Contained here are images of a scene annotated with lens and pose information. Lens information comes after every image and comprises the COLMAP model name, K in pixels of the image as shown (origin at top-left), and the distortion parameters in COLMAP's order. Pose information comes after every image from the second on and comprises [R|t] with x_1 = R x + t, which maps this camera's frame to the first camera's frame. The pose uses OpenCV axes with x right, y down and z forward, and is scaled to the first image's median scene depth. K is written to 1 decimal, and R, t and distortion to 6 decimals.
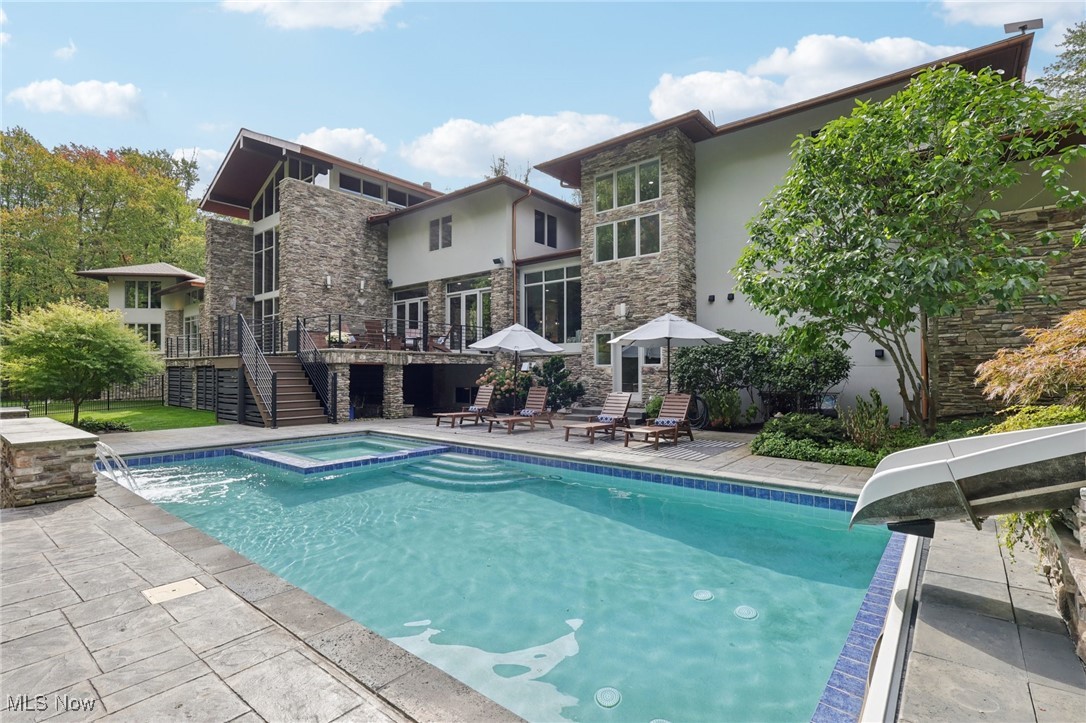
lens RADIAL K [[511.4, 0, 546.7], [0, 511.4, 358.5], [0, 0, 1]] dist [-0.001262, -0.000139]
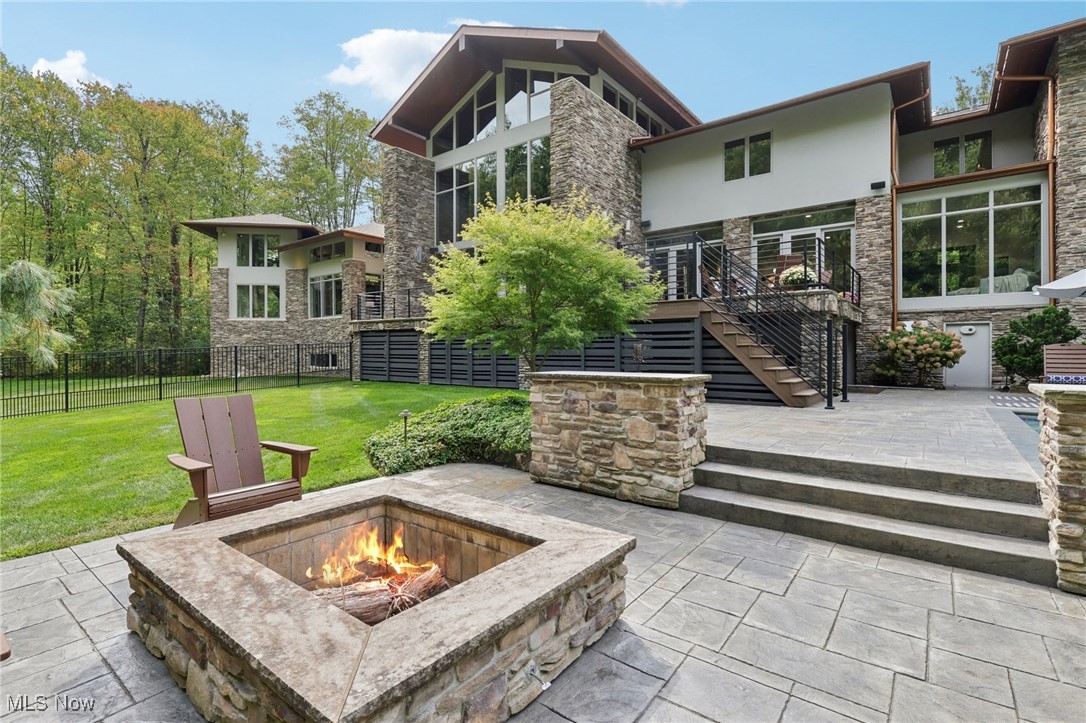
lens RADIAL K [[511.4, 0, 539.3], [0, 511.4, 352.3], [0, 0, 1]] dist [-0.001262, -0.000139]
pose [[0.999863, 0.001682, 0.016496, -0.488890], [-0.002135, 0.999620, 0.027487, 0.028407], [-0.016443, -0.027518, 0.999486, 0.202711]]
